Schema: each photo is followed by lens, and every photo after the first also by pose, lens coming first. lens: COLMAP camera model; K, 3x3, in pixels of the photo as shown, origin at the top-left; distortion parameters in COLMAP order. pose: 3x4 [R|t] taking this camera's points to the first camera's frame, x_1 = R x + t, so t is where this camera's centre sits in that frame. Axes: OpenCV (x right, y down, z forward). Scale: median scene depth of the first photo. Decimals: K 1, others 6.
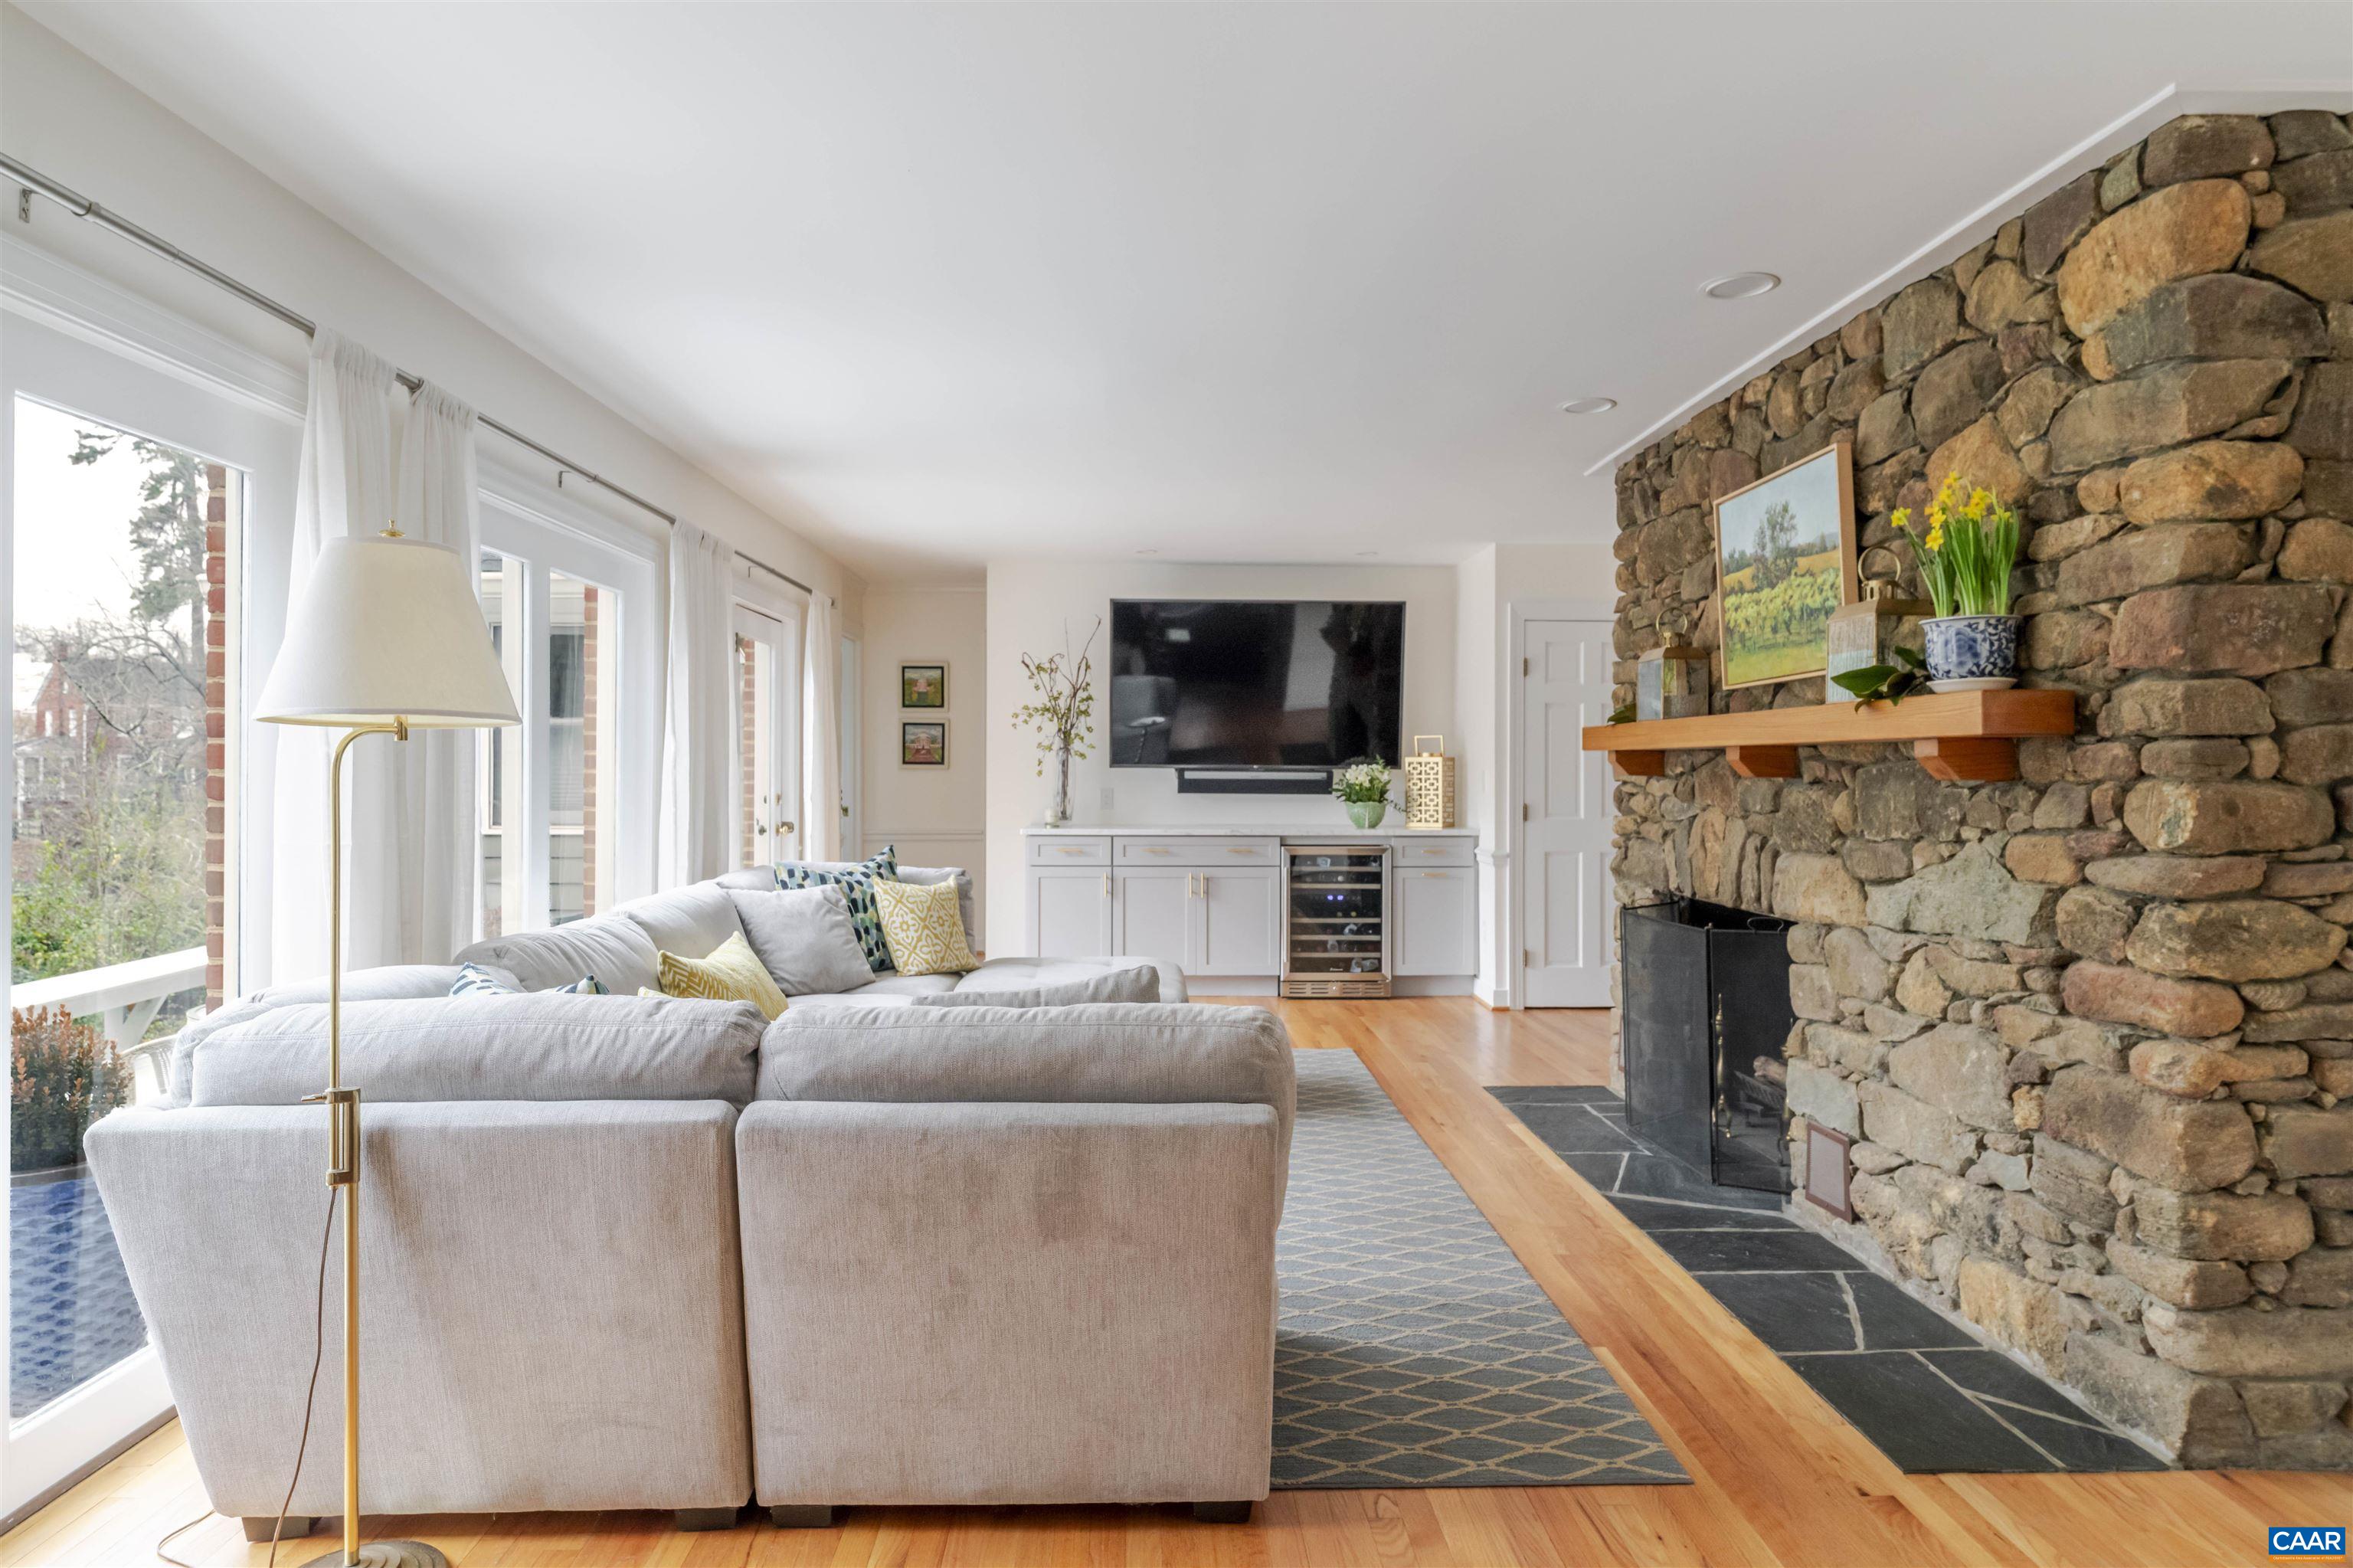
lens RADIAL K [[1379.5, 0, 1190.8], [0, 1379.5, 768.9], [0, 0, 1]] dist [-0.000980, -0.000827]
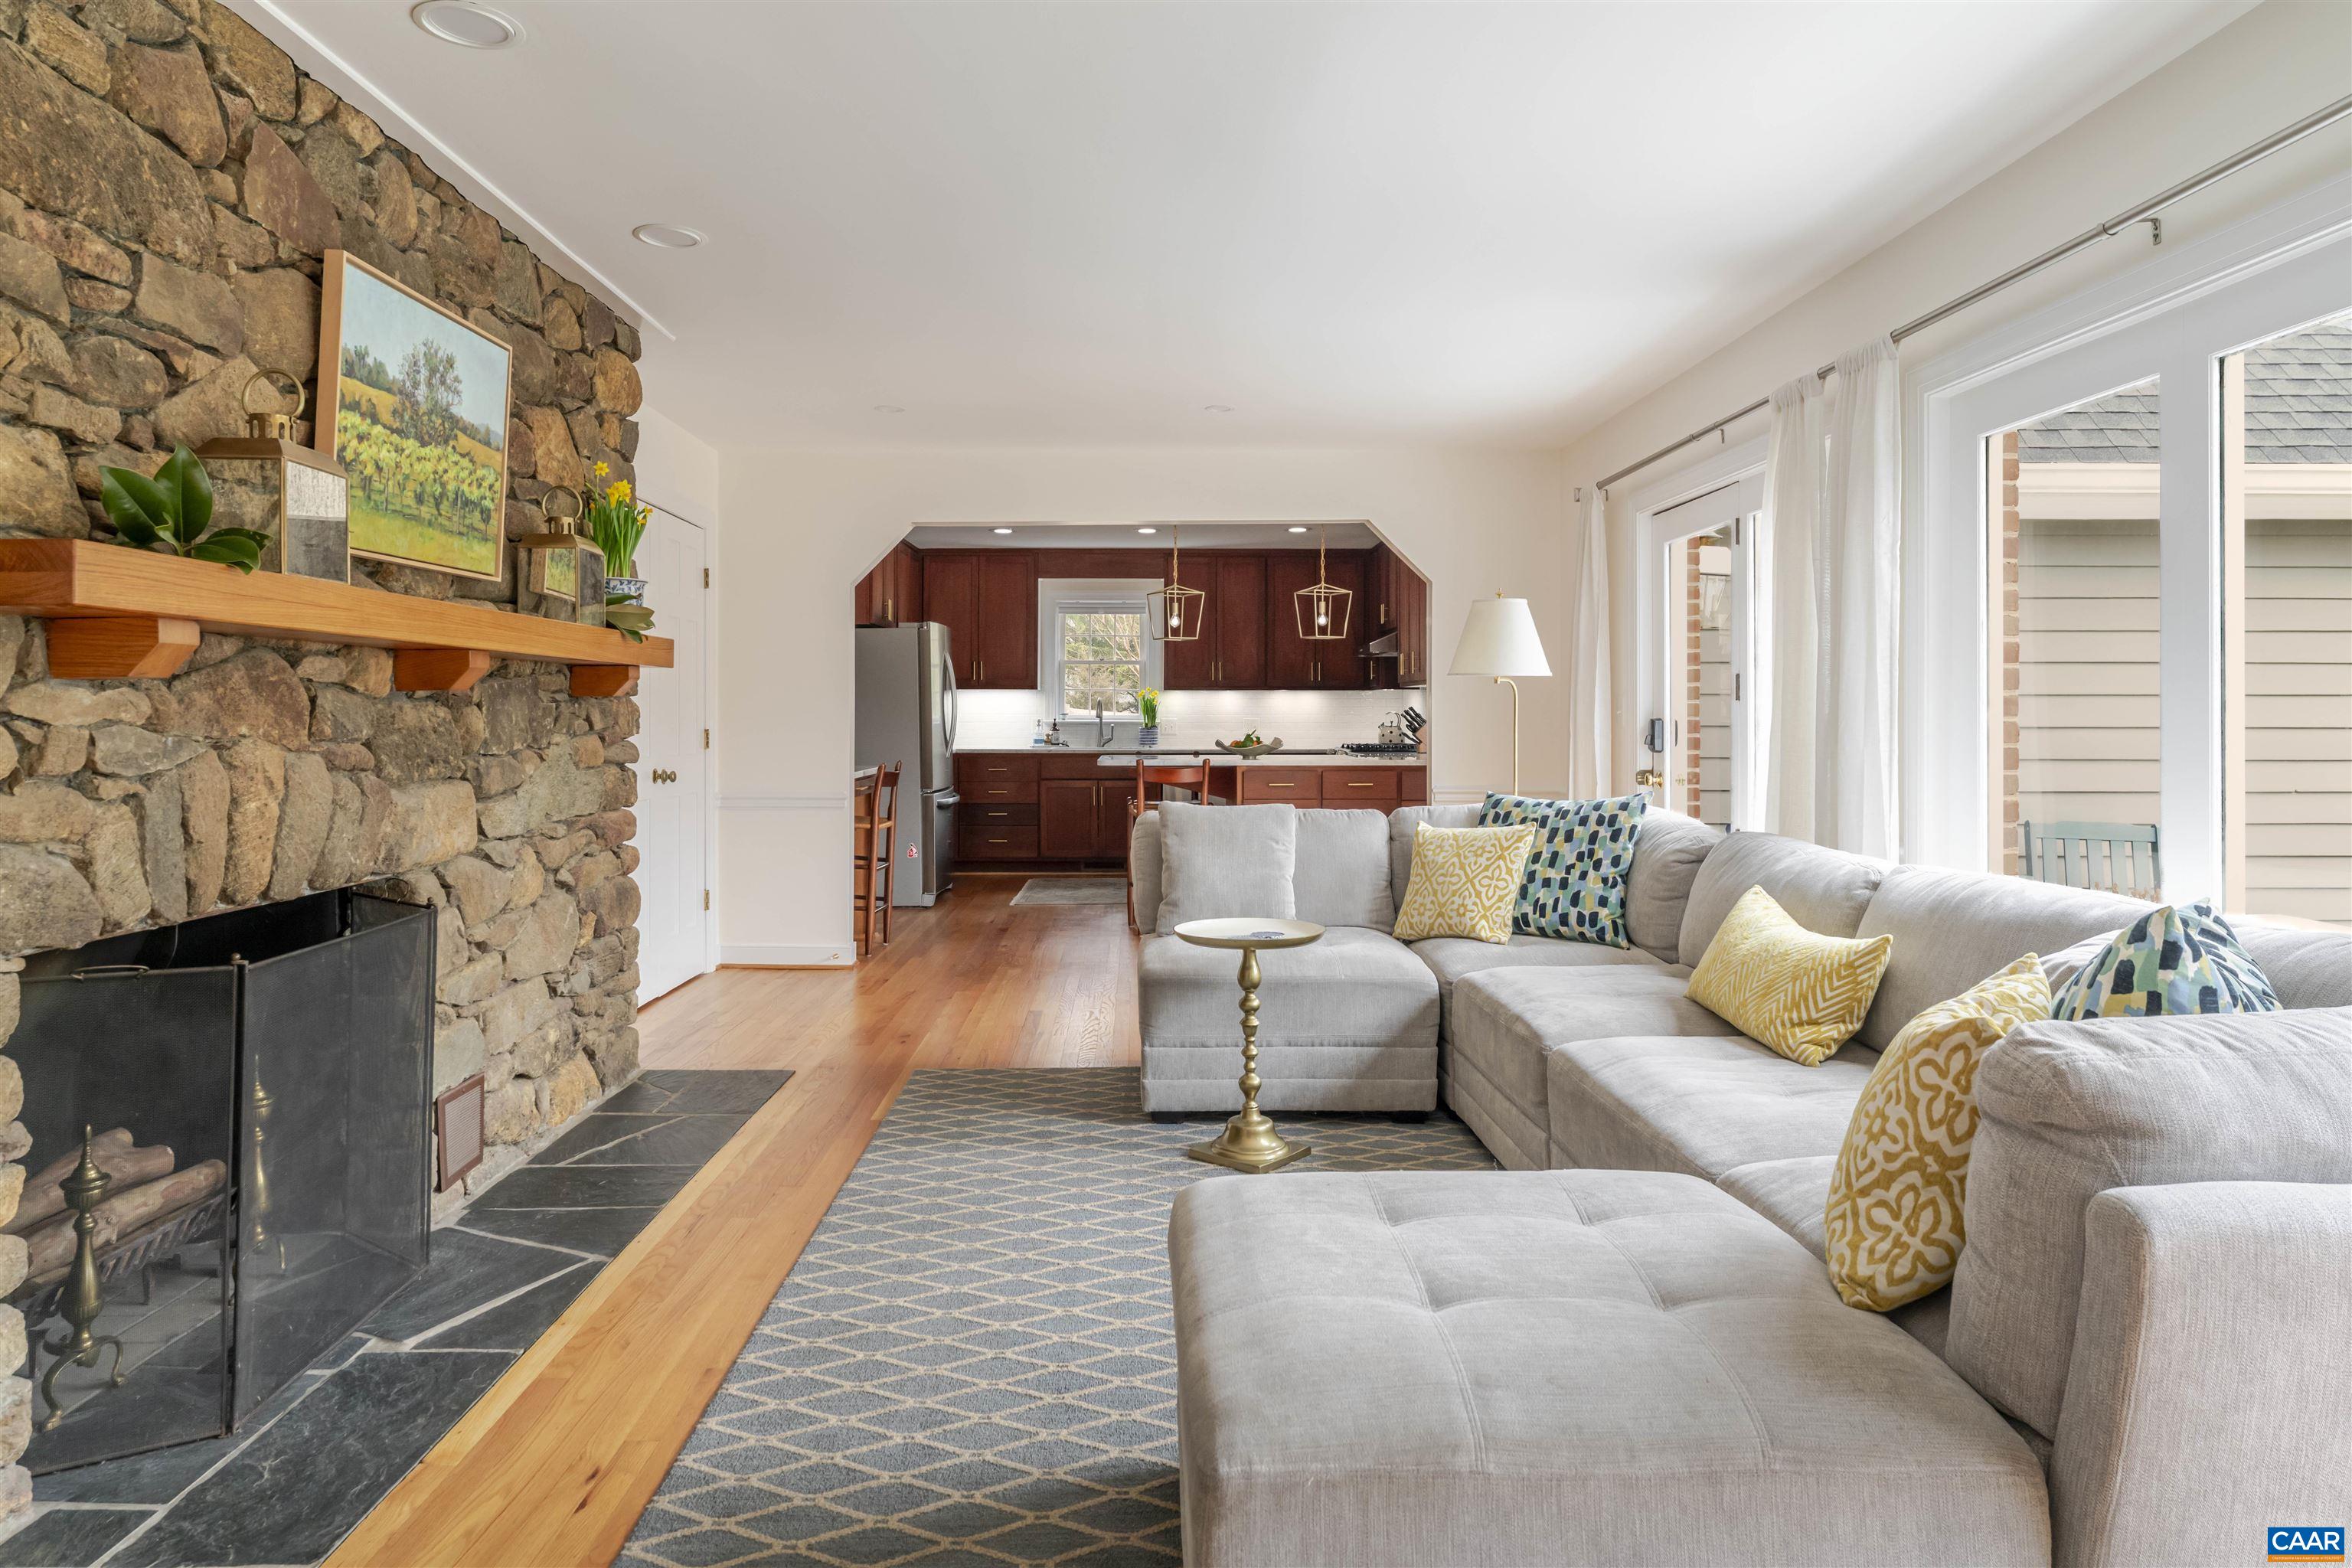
lens RADIAL K [[1407.8, 0, 1169.7], [0, 1407.8, 721.1], [0, 0, 1]] dist [0.001504, -0.001084]
pose [[-0.999849, -0.003683, 0.016990, -0.008951], [-0.003629, 0.999988, 0.003189, 0.016666], [-0.017001, 0.003127, -0.999851, 1.528099]]
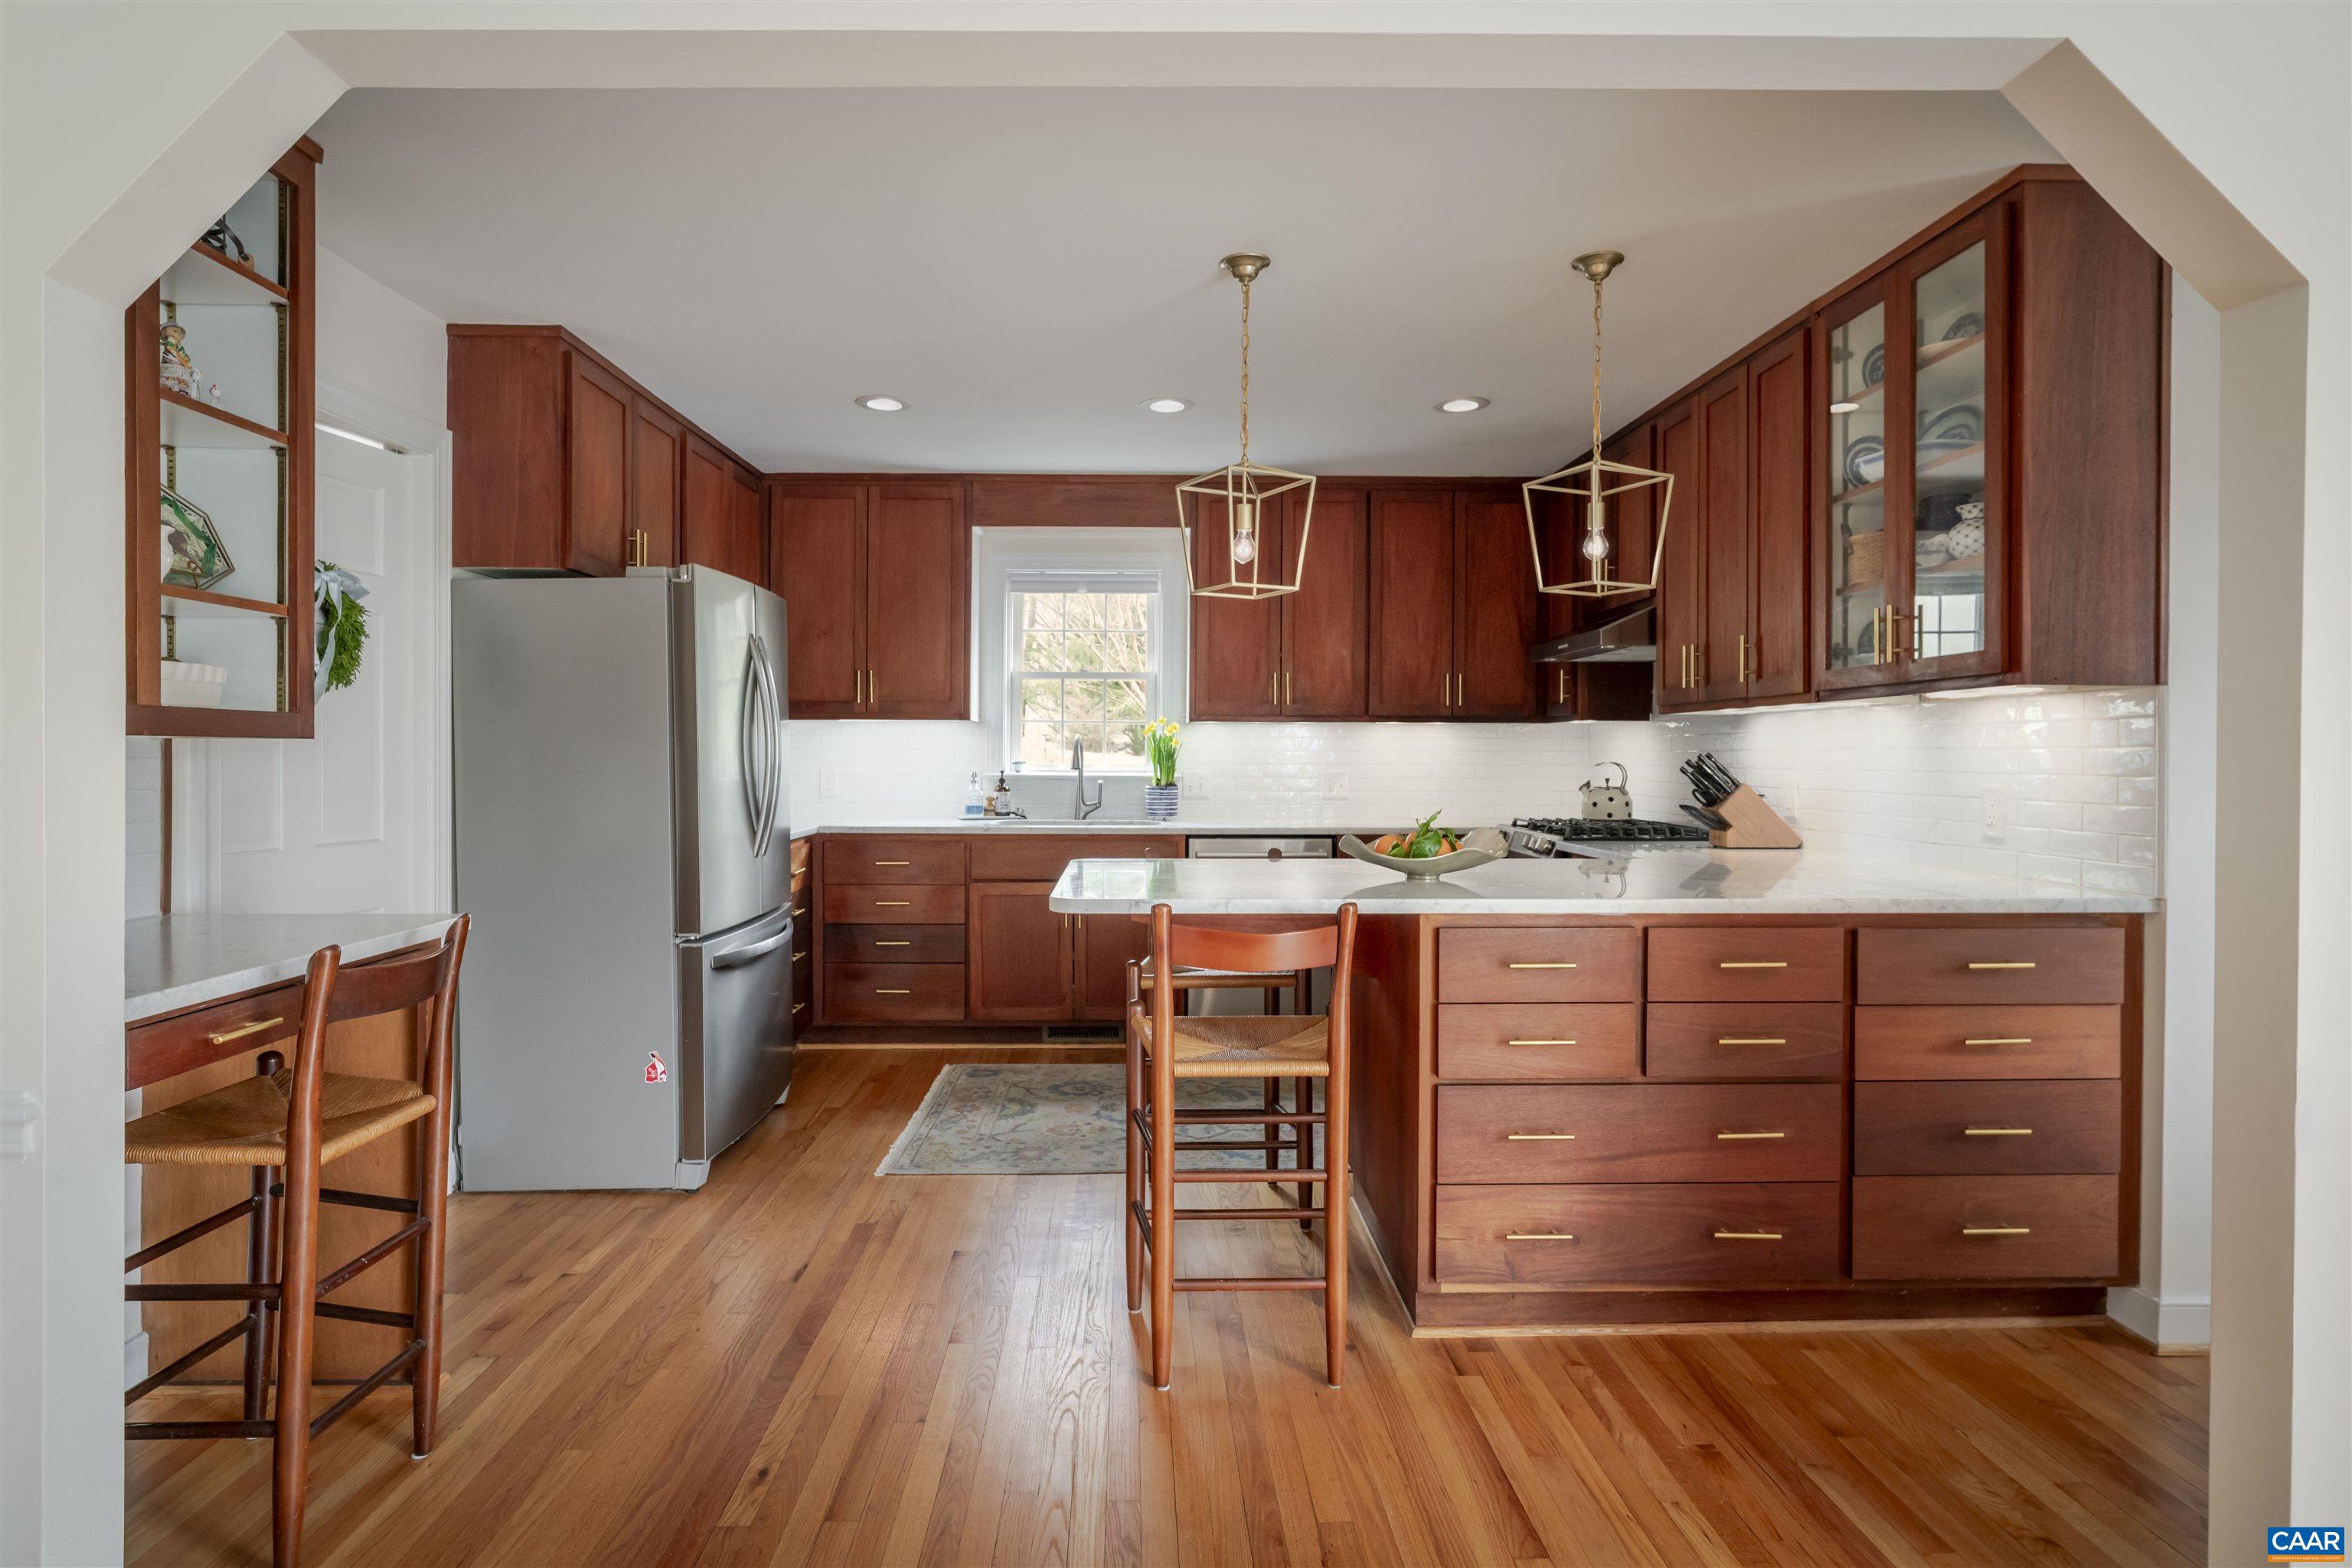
lens RADIAL K [[1247.8, 0, 1161.2], [0, 1247.8, 778.6], [0, 0, 1]] dist [0.001637, 0.000418]
pose [[-0.999848, -0.007412, 0.015759, 0.047191], [-0.007126, 0.999810, 0.018160, 0.005327], [-0.015890, 0.018045, -0.999711, 0.409709]]
